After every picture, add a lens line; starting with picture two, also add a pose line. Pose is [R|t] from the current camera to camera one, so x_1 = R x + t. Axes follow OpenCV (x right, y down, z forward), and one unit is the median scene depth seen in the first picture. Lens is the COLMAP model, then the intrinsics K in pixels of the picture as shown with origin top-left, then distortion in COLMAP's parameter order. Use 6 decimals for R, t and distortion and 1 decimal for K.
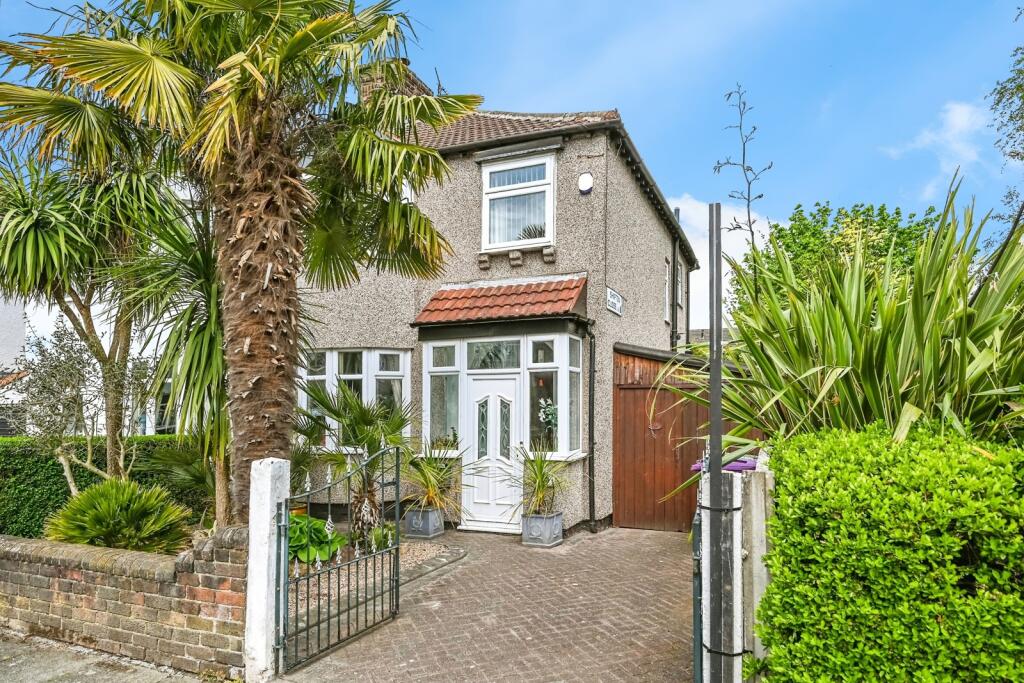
lens RADIAL K [[592.6, 0, 511.9], [0, 592.6, 359.8], [0, 0, 1]] dist [-0.000574, 0.001021]
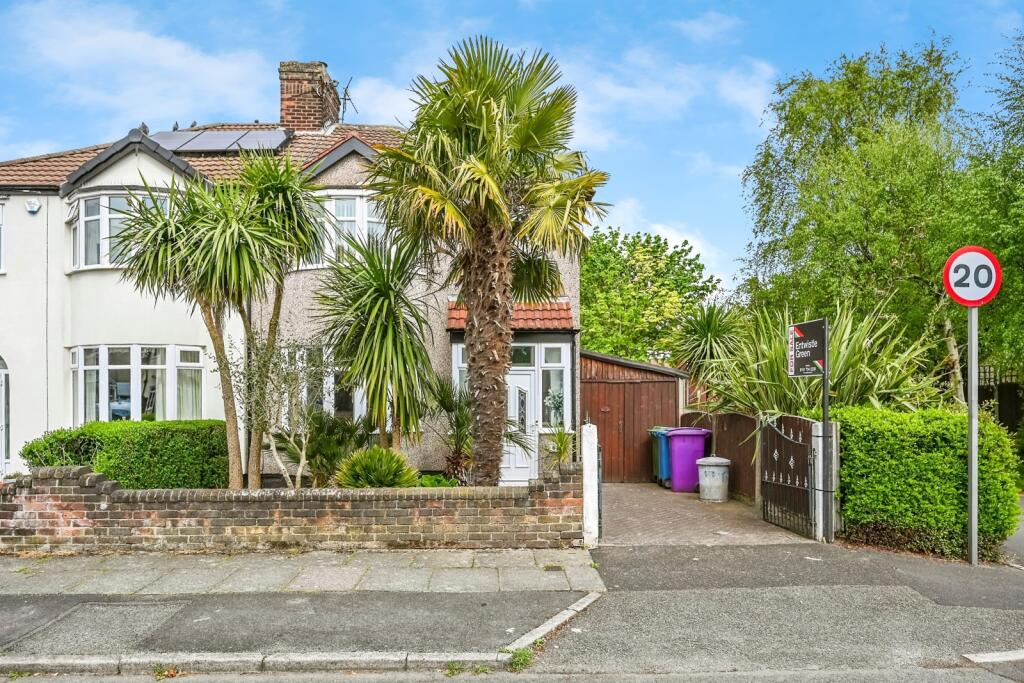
lens RADIAL K [[618.0, 0, 512.0], [0, 618.0, 341.5], [0, 0, 1]] dist [-0.003814, -0.000507]
pose [[0.914232, 0.039394, 0.403272, -1.050329], [-0.037345, 0.999219, -0.012947, -0.040178], [-0.403467, -0.003223, 0.914989, -0.475435]]
